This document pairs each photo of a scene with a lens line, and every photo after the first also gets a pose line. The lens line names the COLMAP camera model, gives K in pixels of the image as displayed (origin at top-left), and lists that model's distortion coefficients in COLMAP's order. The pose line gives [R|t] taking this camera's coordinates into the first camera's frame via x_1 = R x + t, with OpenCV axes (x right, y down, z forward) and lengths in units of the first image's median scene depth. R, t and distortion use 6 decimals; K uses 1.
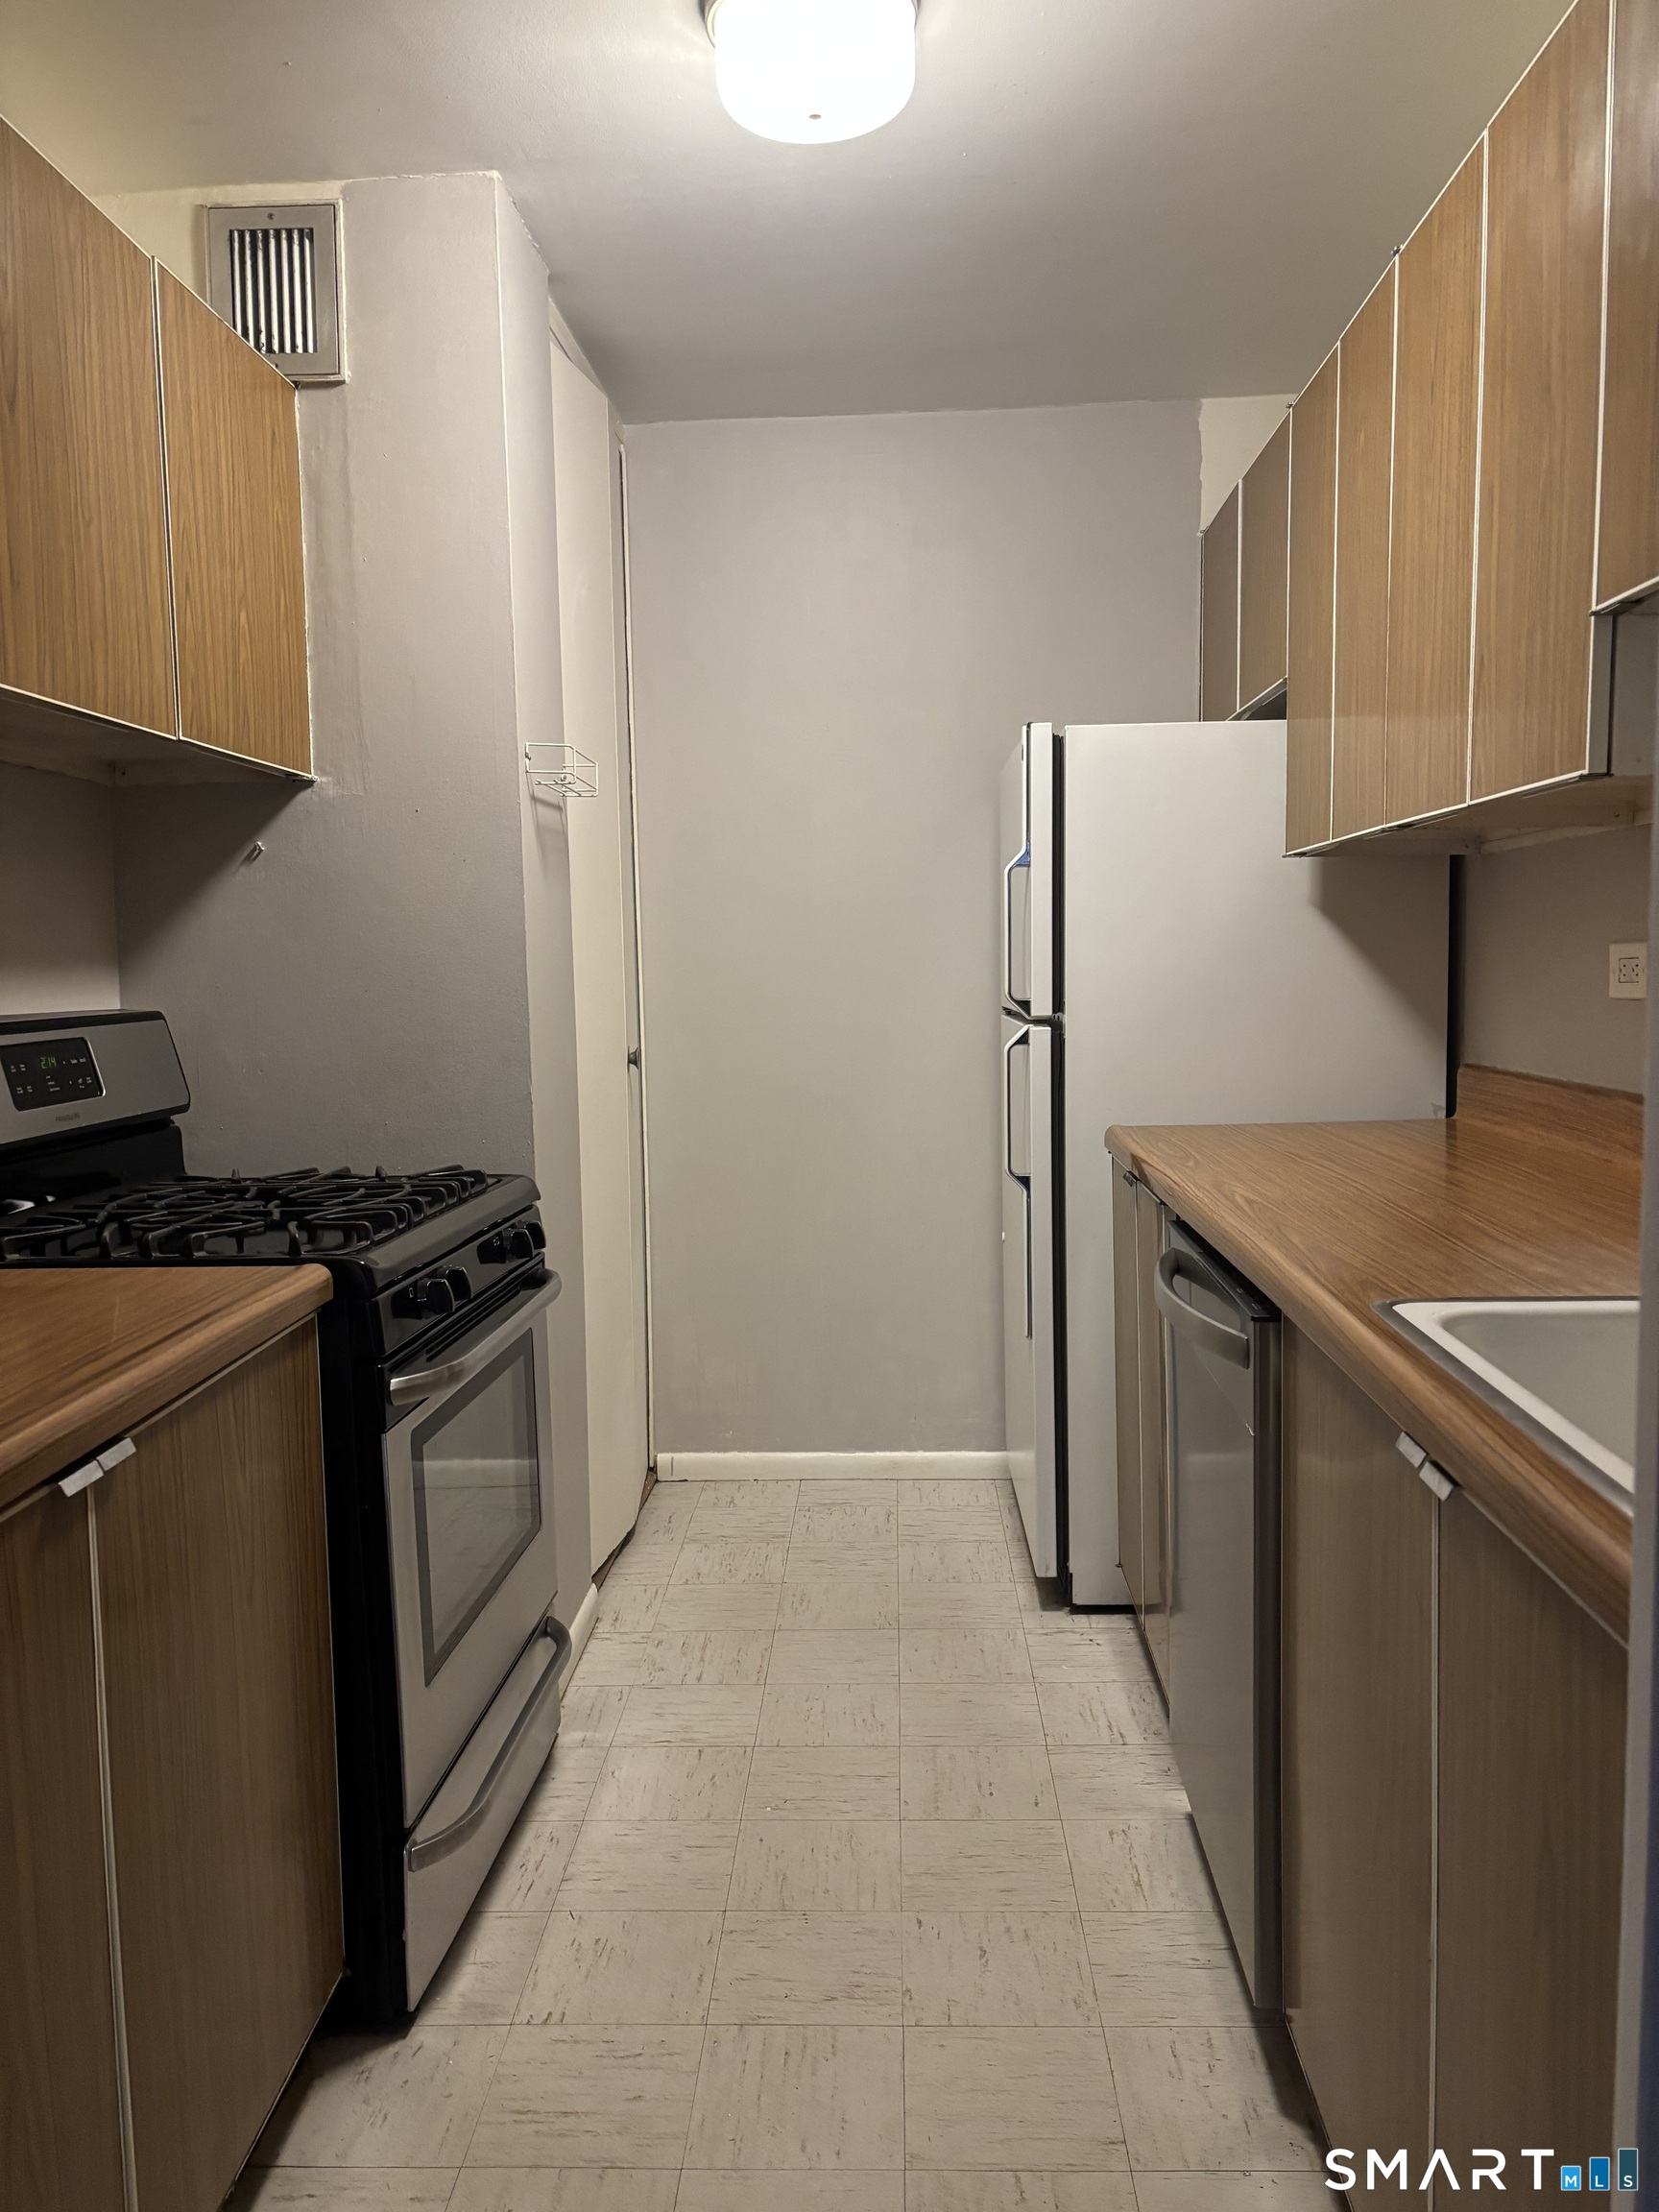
lens RADIAL K [[1638.9, 0, 822.3], [0, 1638.9, 1090.6], [0, 0, 1]] dist [-0.004541, -0.008978]
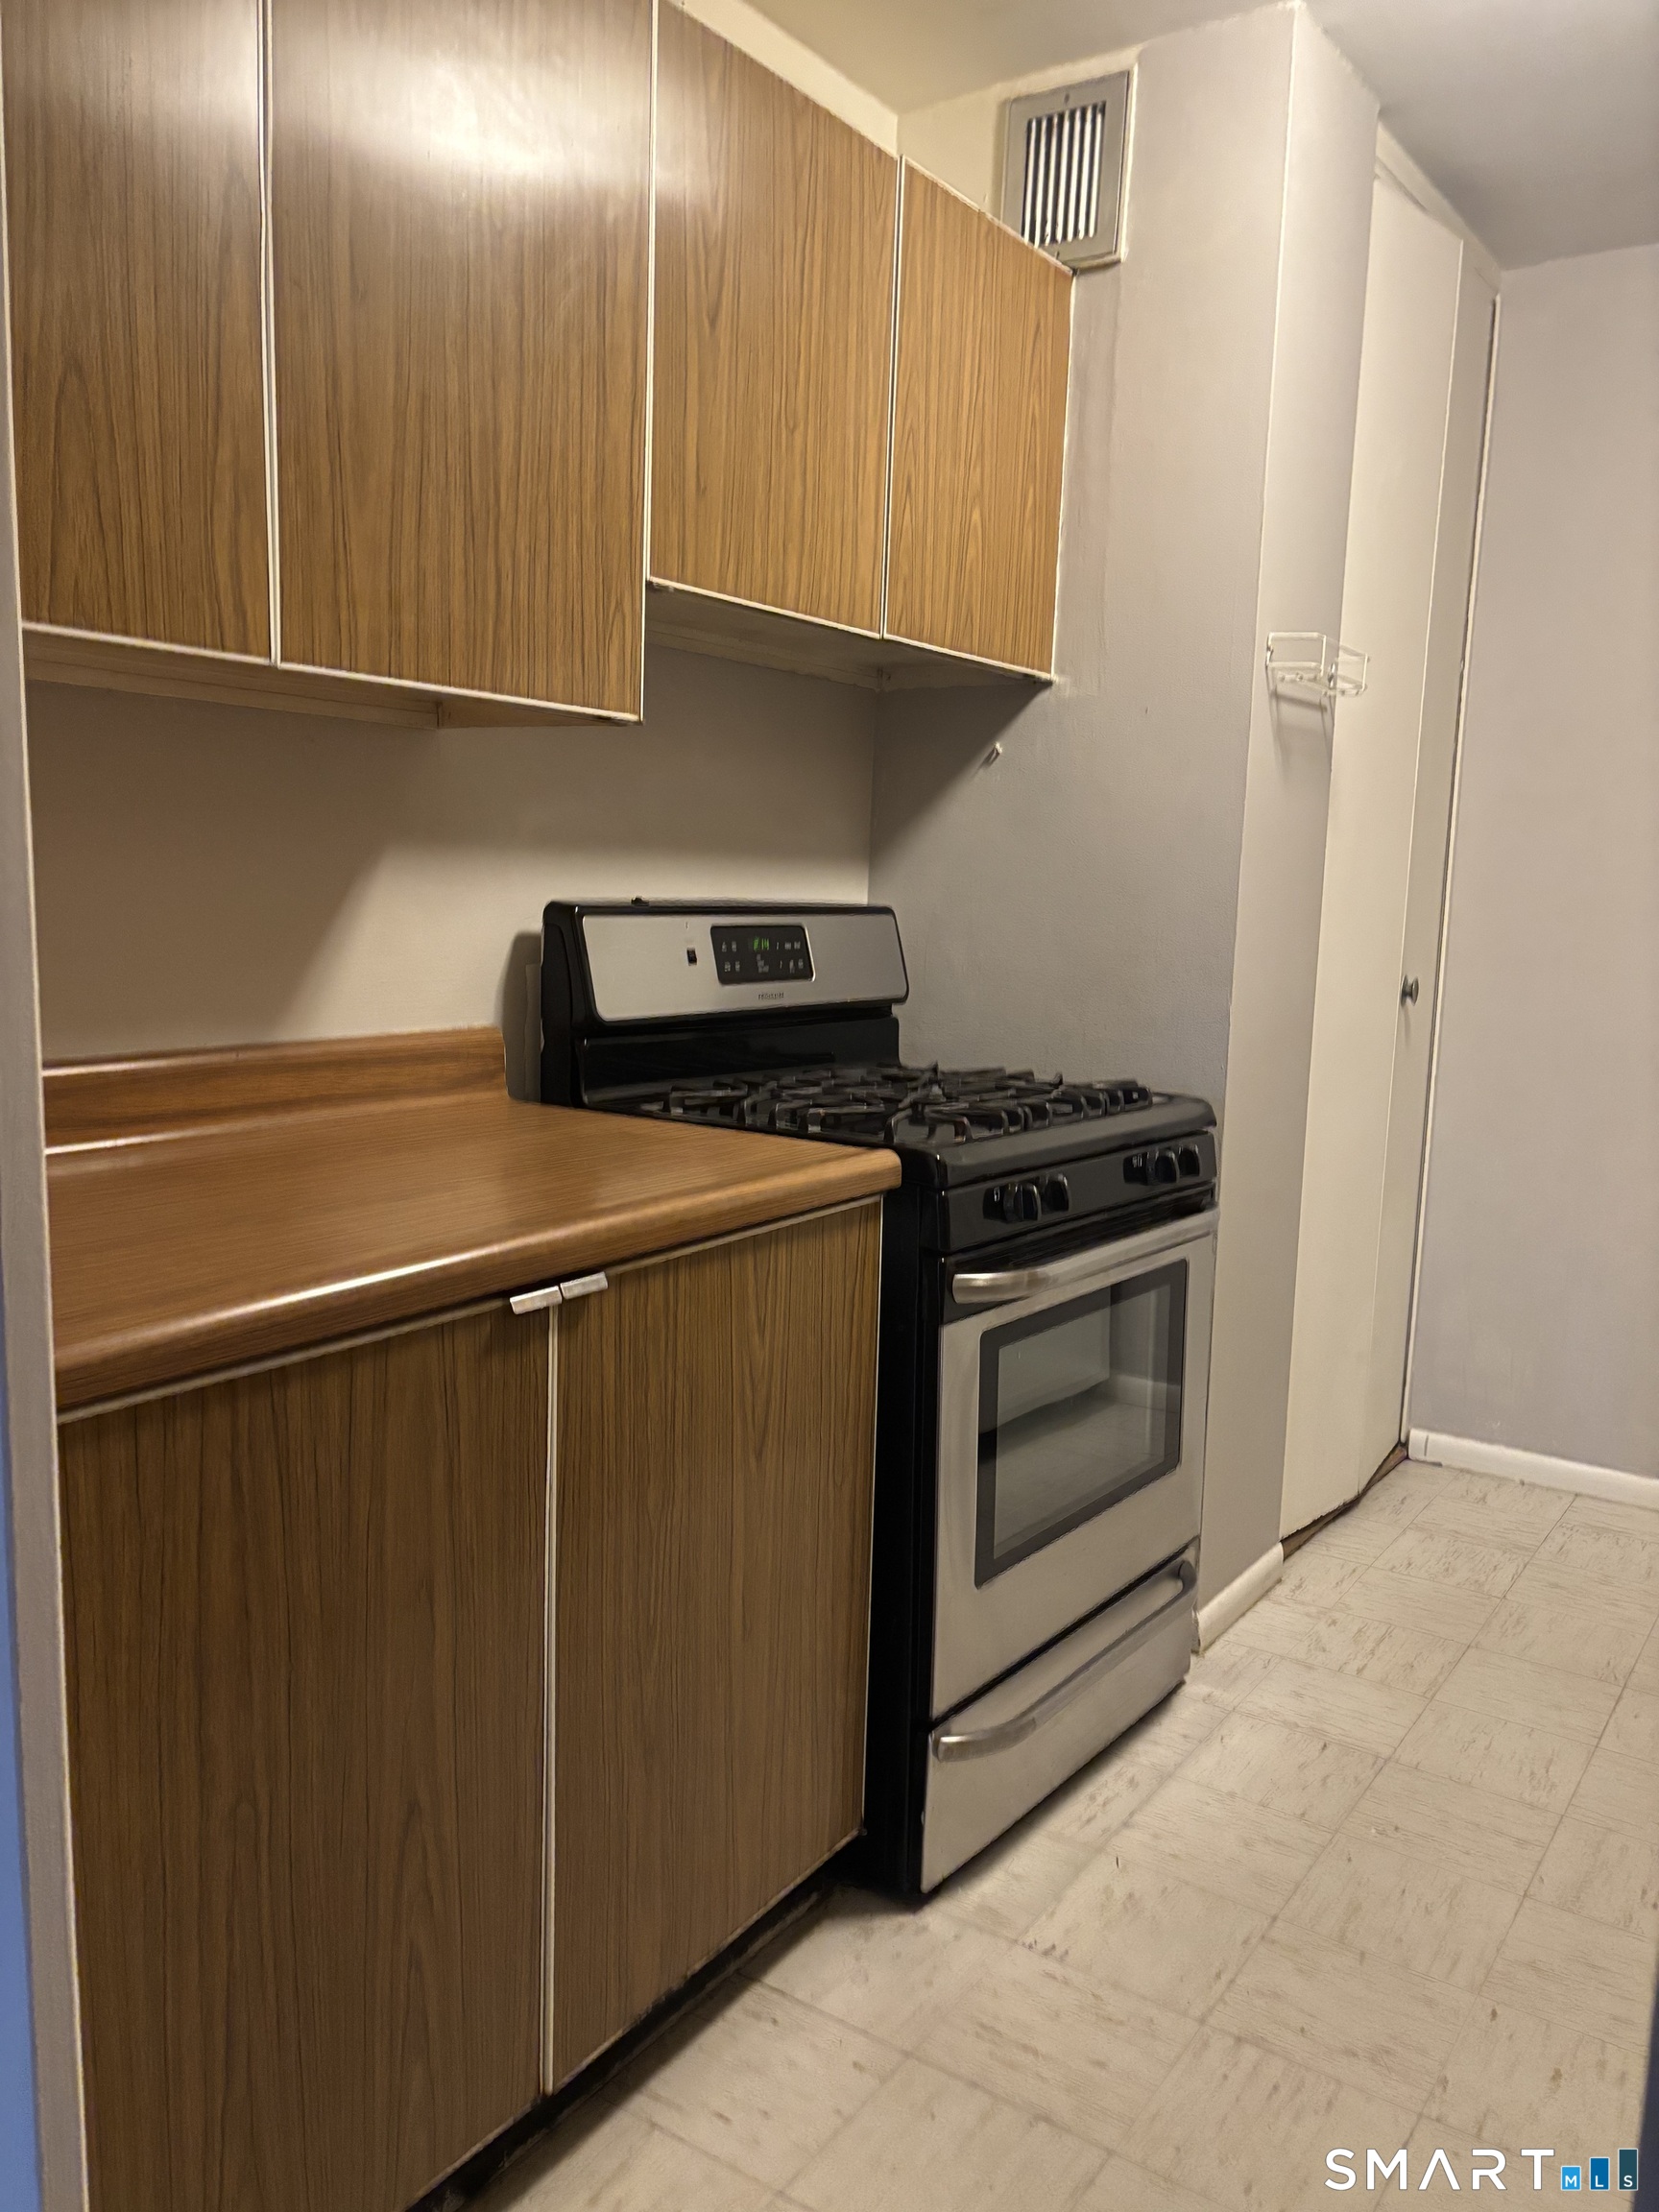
lens RADIAL K [[1636.4, 0, 831.0], [0, 1636.4, 1115.5], [0, 0, 1]] dist [-0.004261, 0.003499]
pose [[0.837225, 0.114572, -0.534721, 0.140136], [-0.085267, 0.993197, 0.079303, 0.004926], [0.540169, -0.020800, 0.841299, 0.089267]]
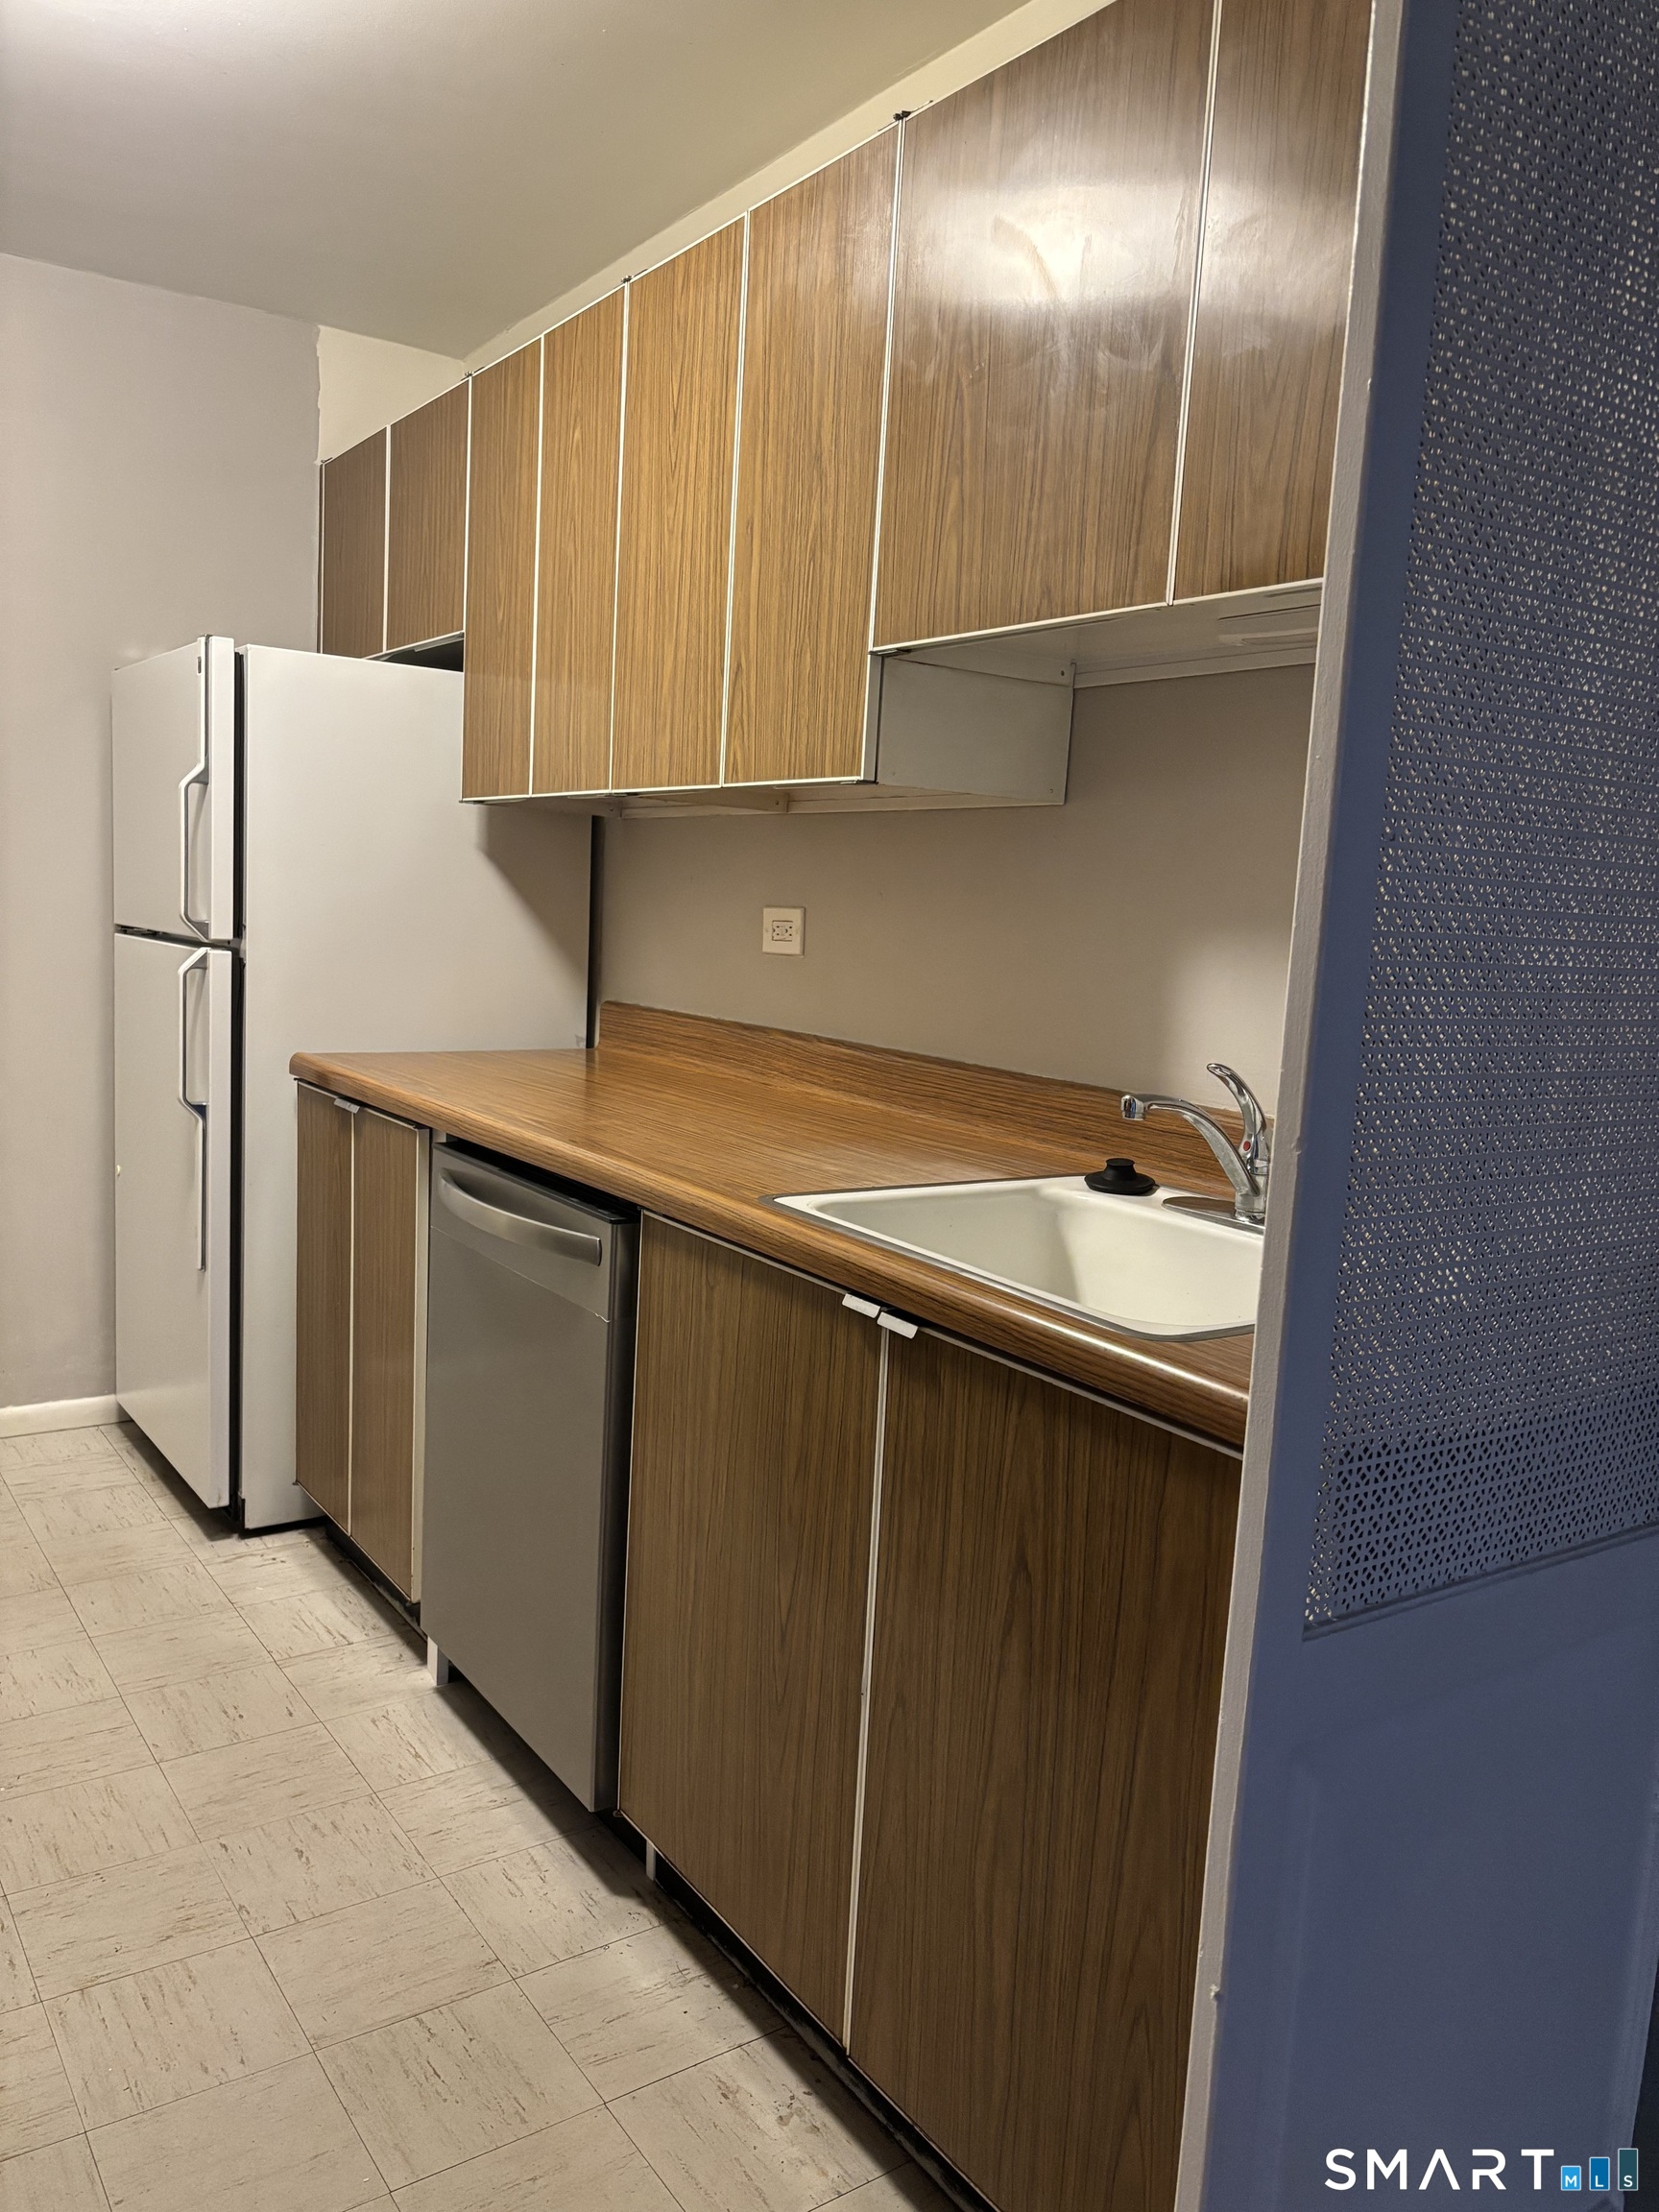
lens RADIAL K [[1642.5, 0, 829.5], [0, 1642.5, 1106.0], [0, 0, 1]] dist [0.010442, -0.056091]
pose [[0.778662, -0.013096, 0.627307, -0.226516], [-0.020158, 0.998744, 0.045872, 0.001135], [-0.627120, -0.048364, 0.777420, 0.006225]]
